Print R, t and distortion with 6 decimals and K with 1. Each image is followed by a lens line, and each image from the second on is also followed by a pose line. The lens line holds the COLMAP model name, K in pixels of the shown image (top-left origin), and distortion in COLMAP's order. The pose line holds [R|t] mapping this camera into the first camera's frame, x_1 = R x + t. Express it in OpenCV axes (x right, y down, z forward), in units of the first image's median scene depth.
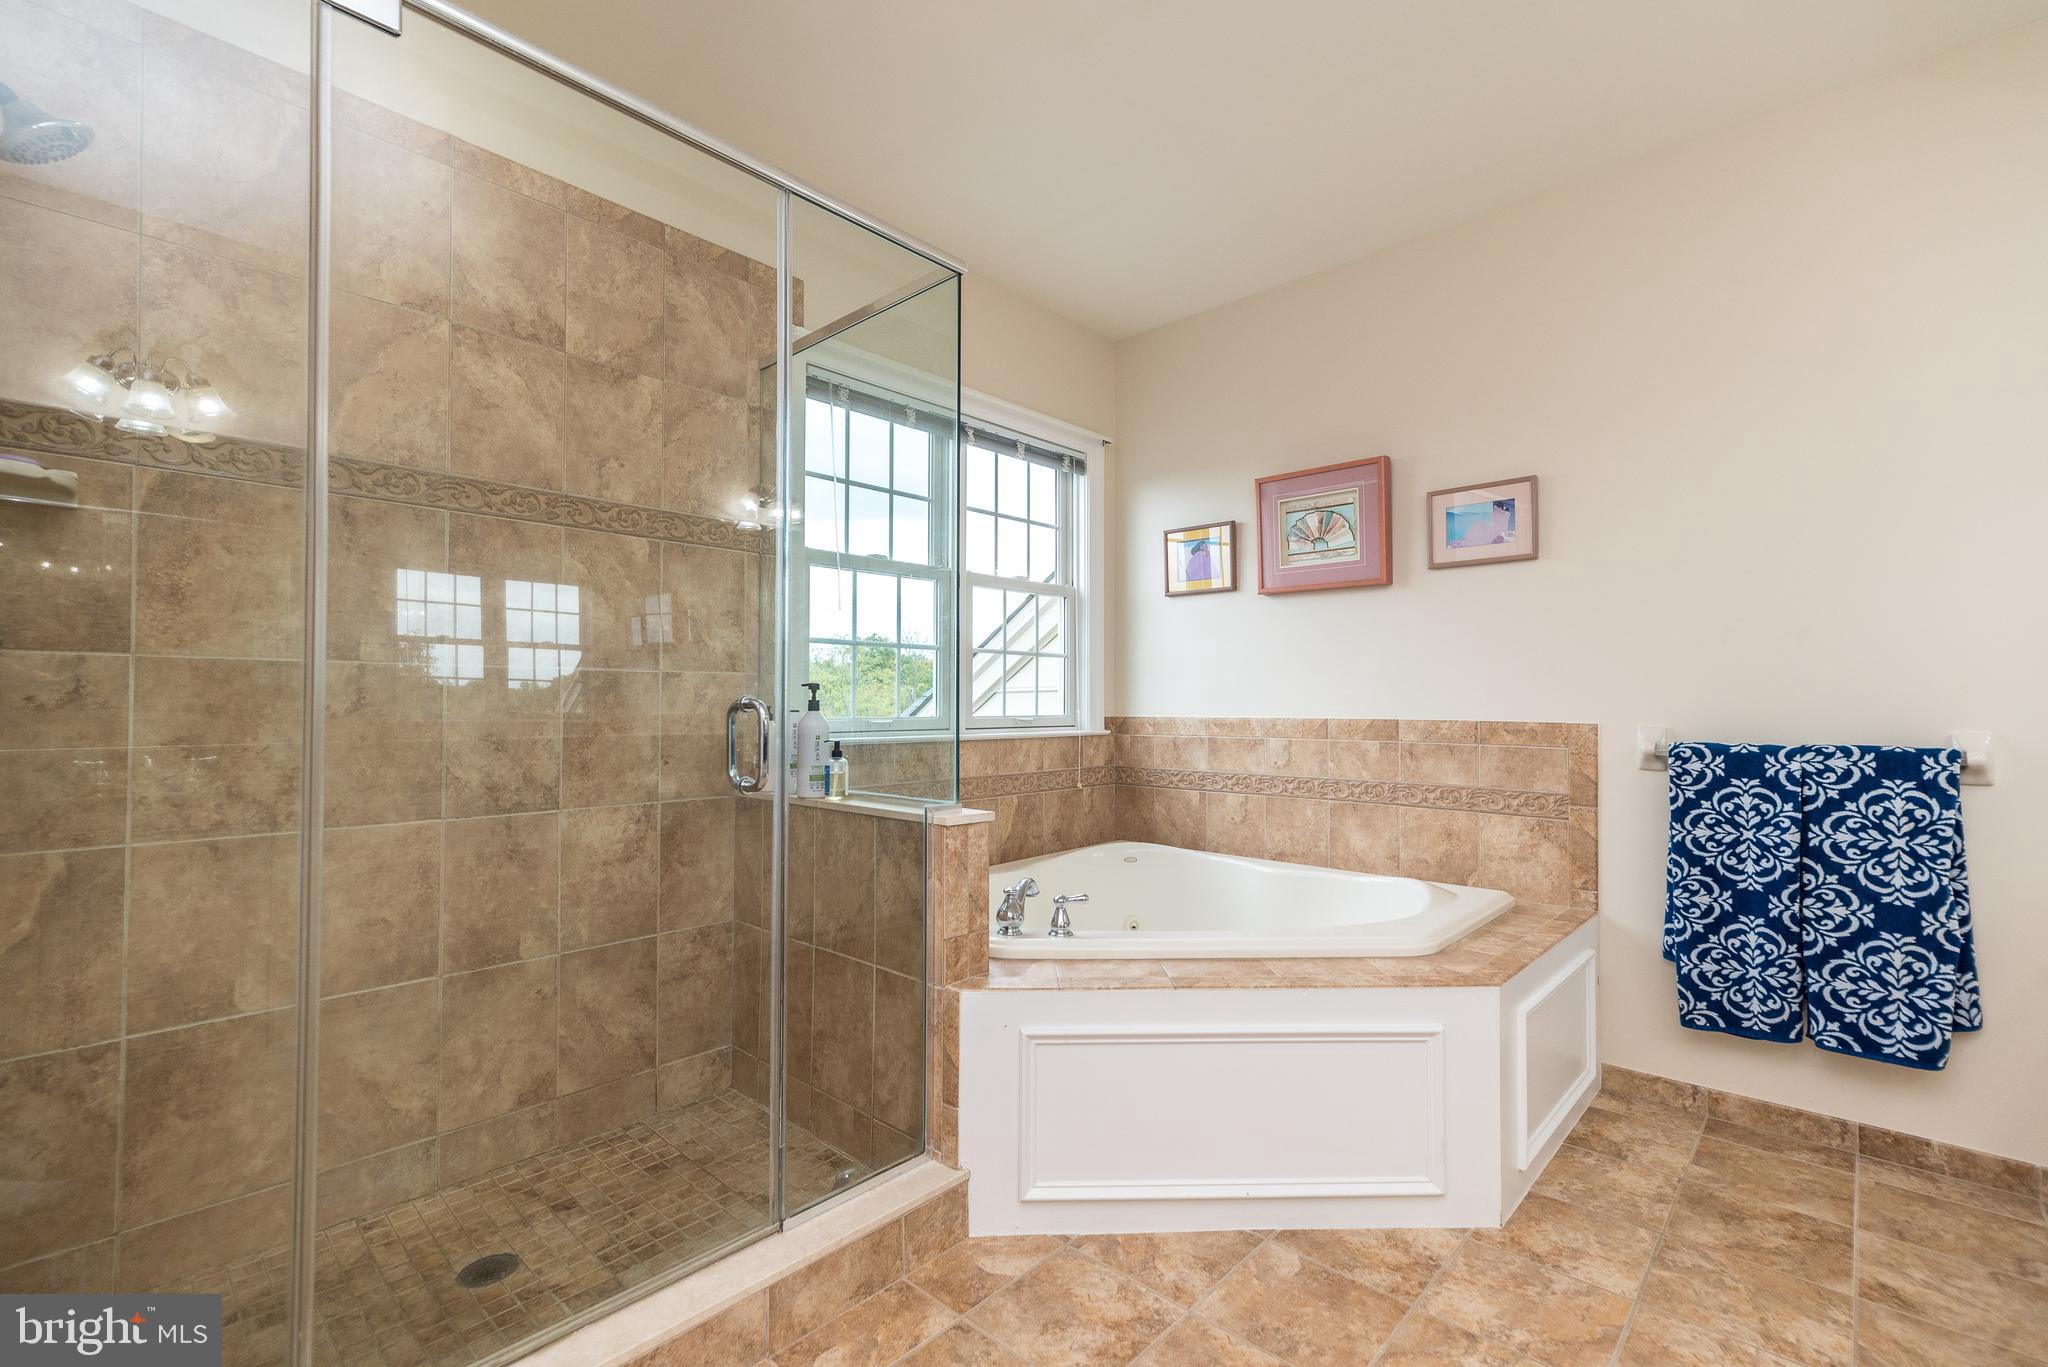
lens RADIAL K [[893.4, 0, 1024.0], [0, 893.4, 683.5], [0, 0, 1]] dist [0.001632, 0.000838]
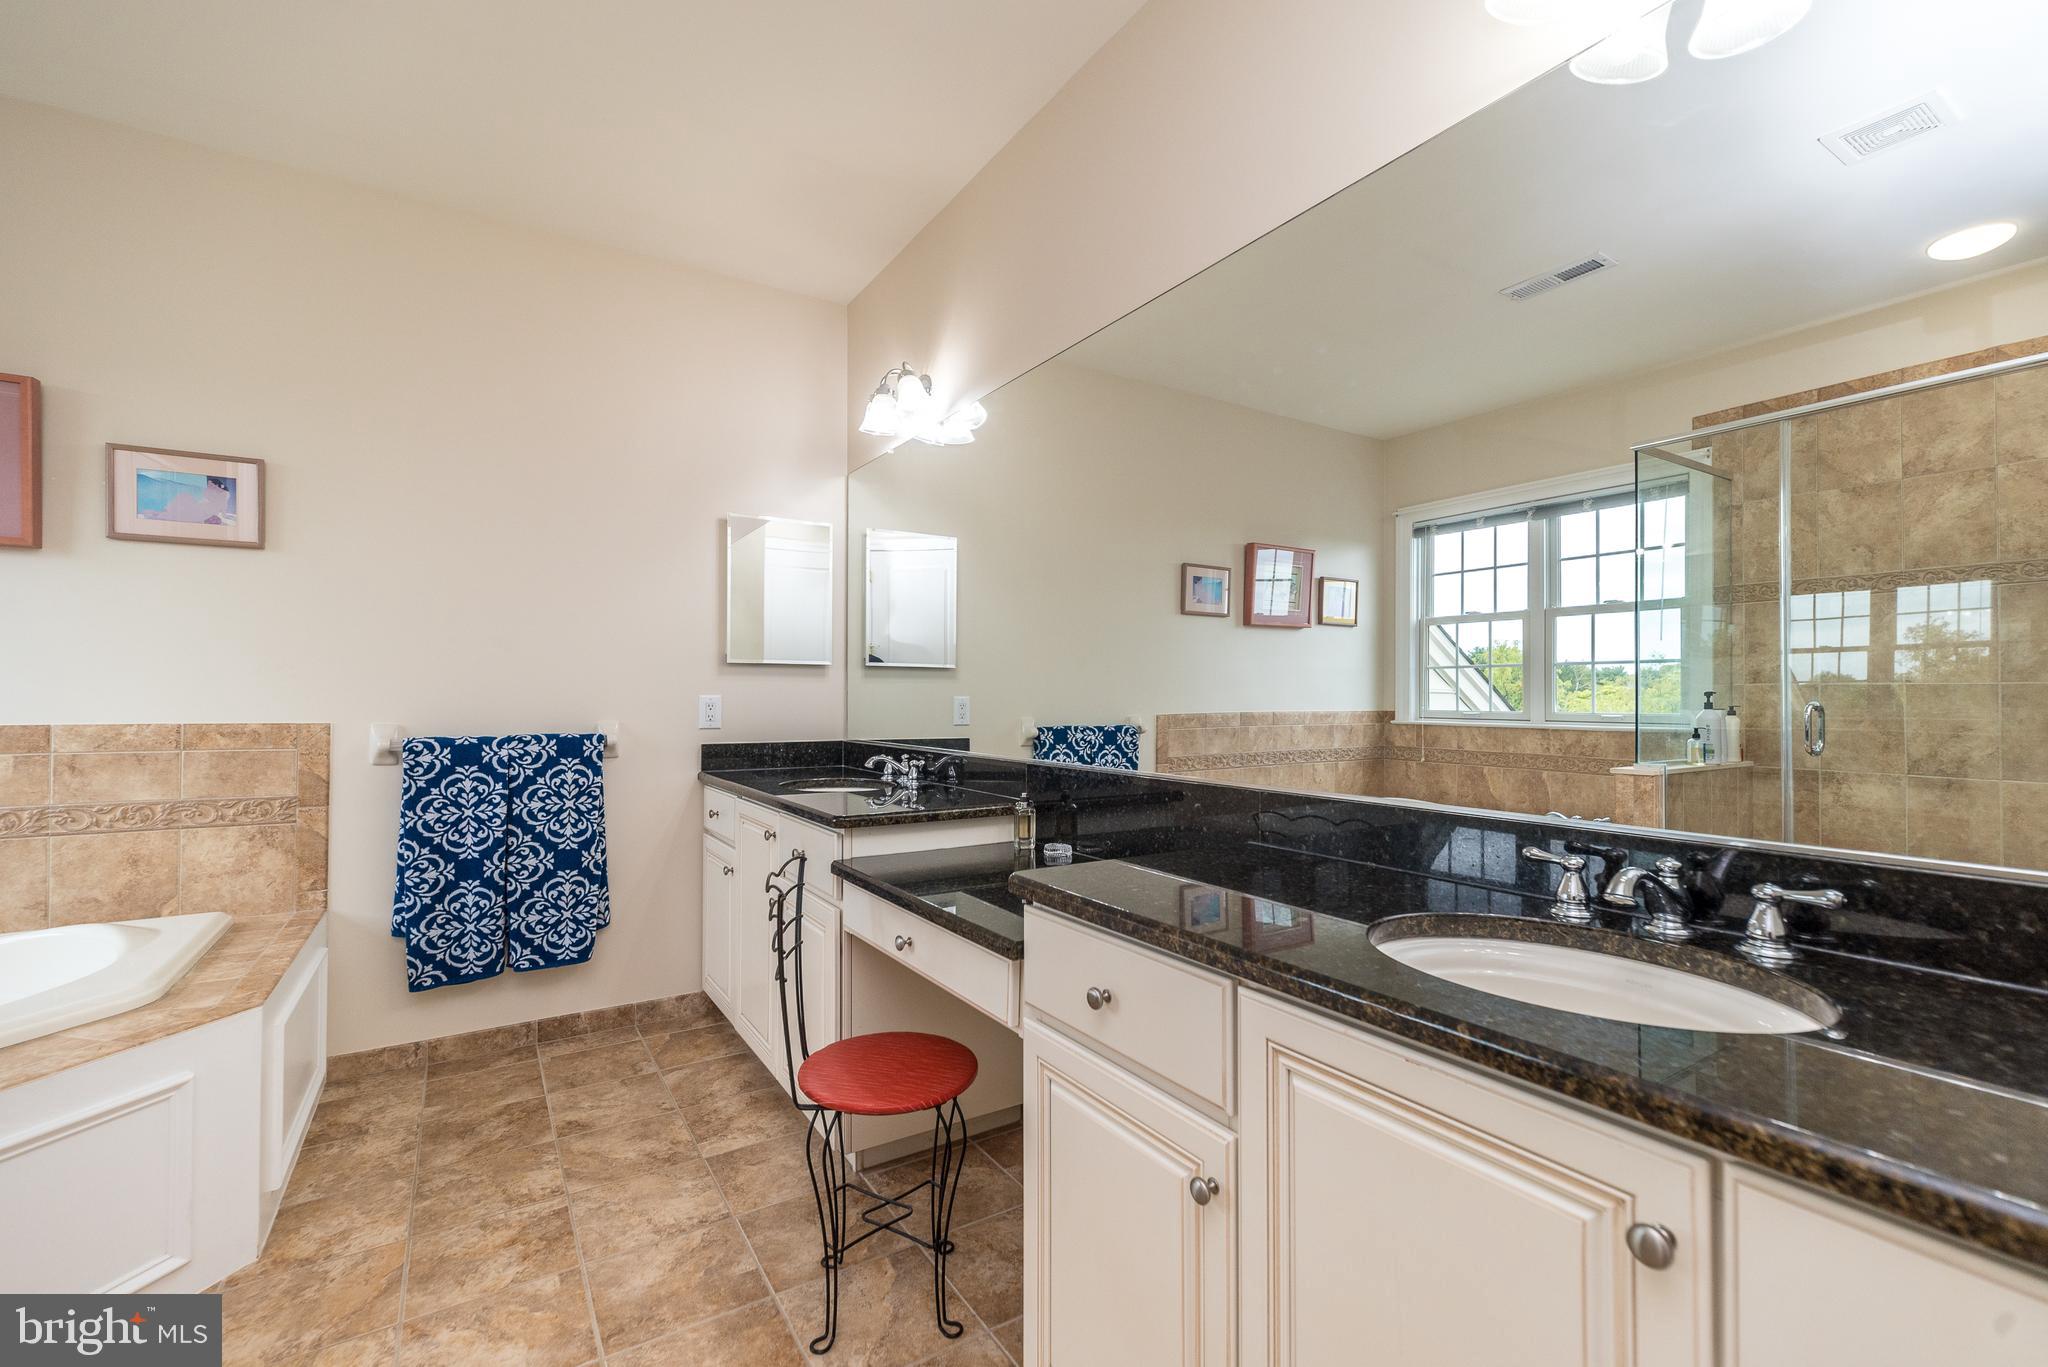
lens RADIAL K [[893.4, 0, 1024.0], [0, 893.4, 683.5], [0, 0, 1]] dist [0.001632, 0.000838]
pose [[0.247836, 0.010297, 0.968747, -0.166013], [-0.021993, 0.999746, -0.005000, -0.013743], [-0.968552, -0.020067, 0.247999, -0.009835]]
